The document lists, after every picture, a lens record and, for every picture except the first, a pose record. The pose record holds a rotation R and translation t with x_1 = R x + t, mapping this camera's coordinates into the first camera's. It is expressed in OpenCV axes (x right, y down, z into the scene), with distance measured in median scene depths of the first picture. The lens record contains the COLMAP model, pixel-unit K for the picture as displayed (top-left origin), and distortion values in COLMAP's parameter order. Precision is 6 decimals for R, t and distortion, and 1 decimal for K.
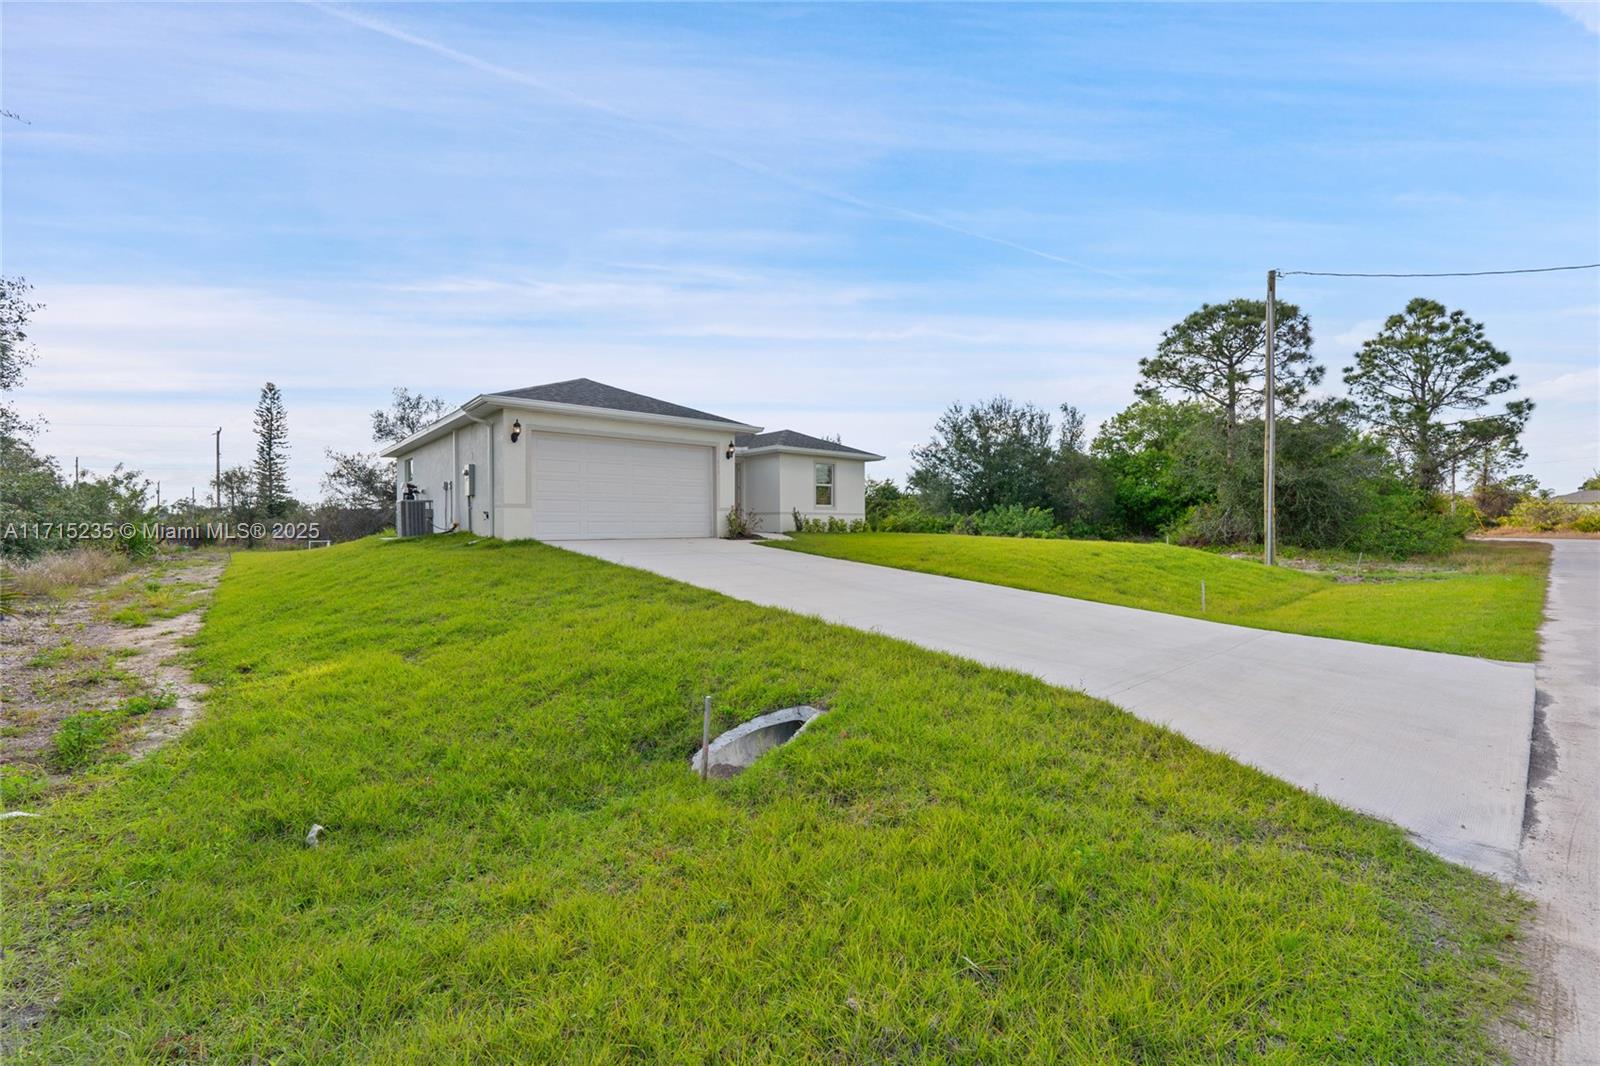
lens RADIAL K [[651.1, 0, 799.3], [0, 651.1, 530.9], [0, 0, 1]] dist [0.000750, -0.001082]
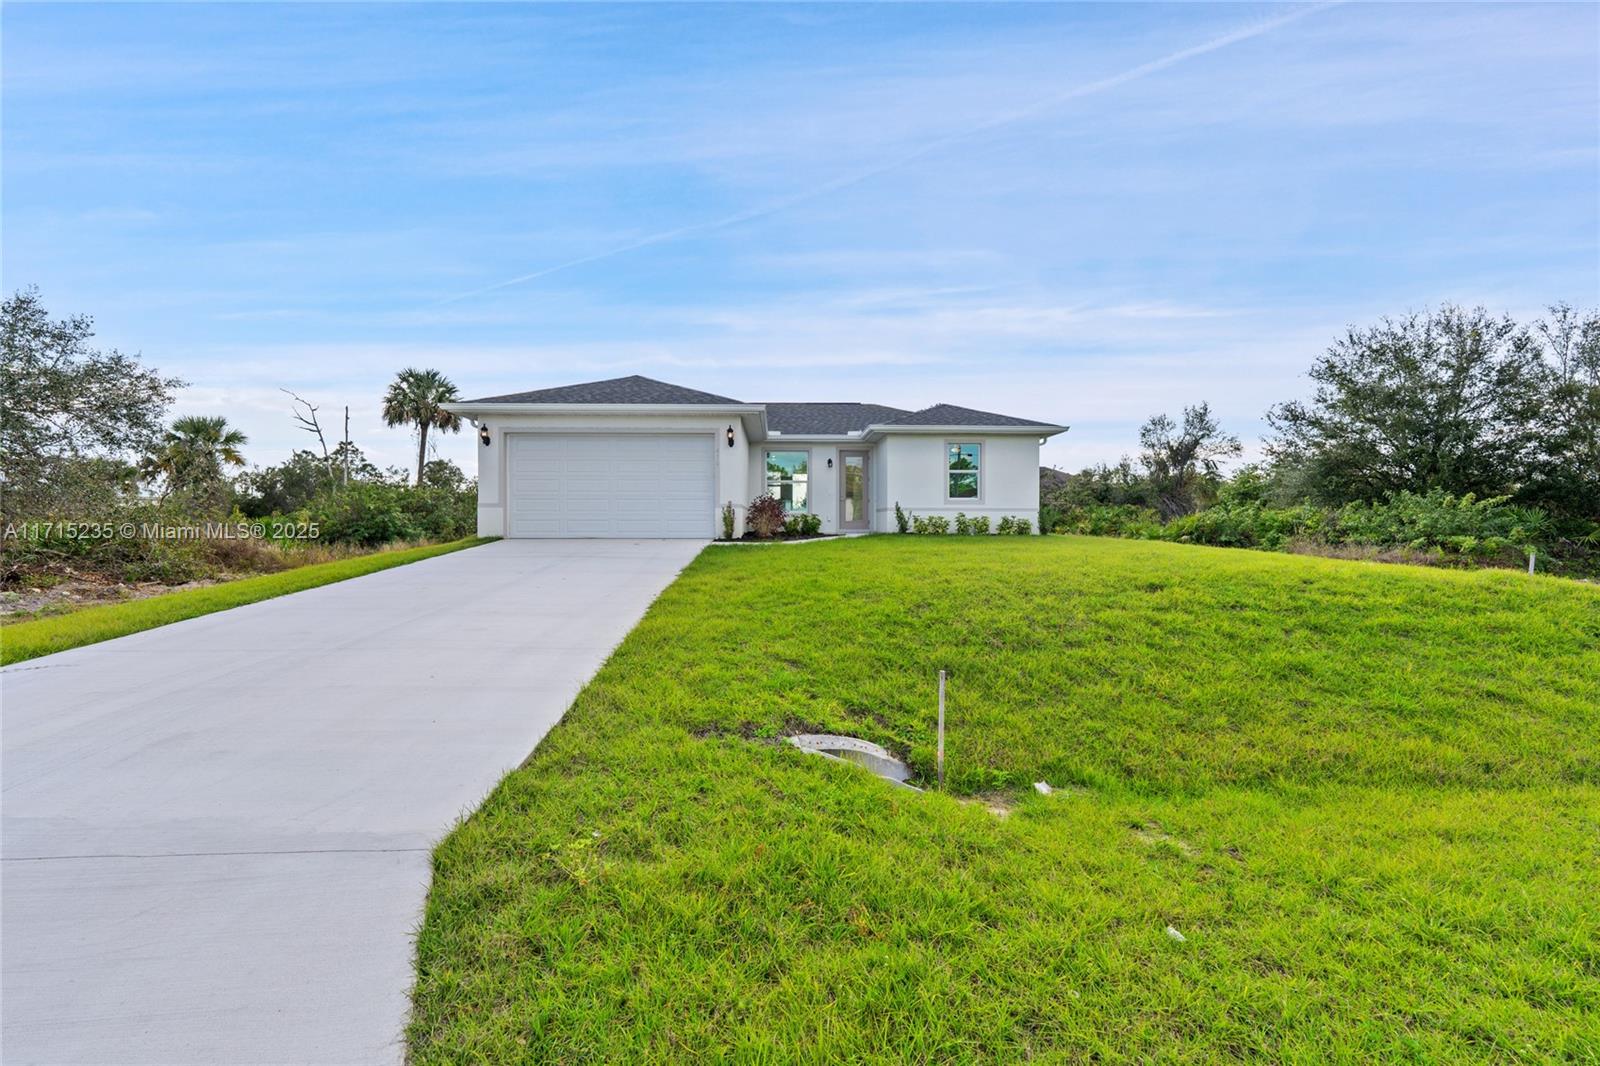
lens RADIAL K [[651.1, 0, 799.8], [0, 651.1, 528.1], [0, 0, 1]] dist [0.000750, -0.001082]
pose [[0.785293, 0.000065, -0.619125, 0.368298], [-0.003522, 0.999984, -0.004362, -0.002139], [0.619115, 0.005606, 0.785280, 0.309193]]
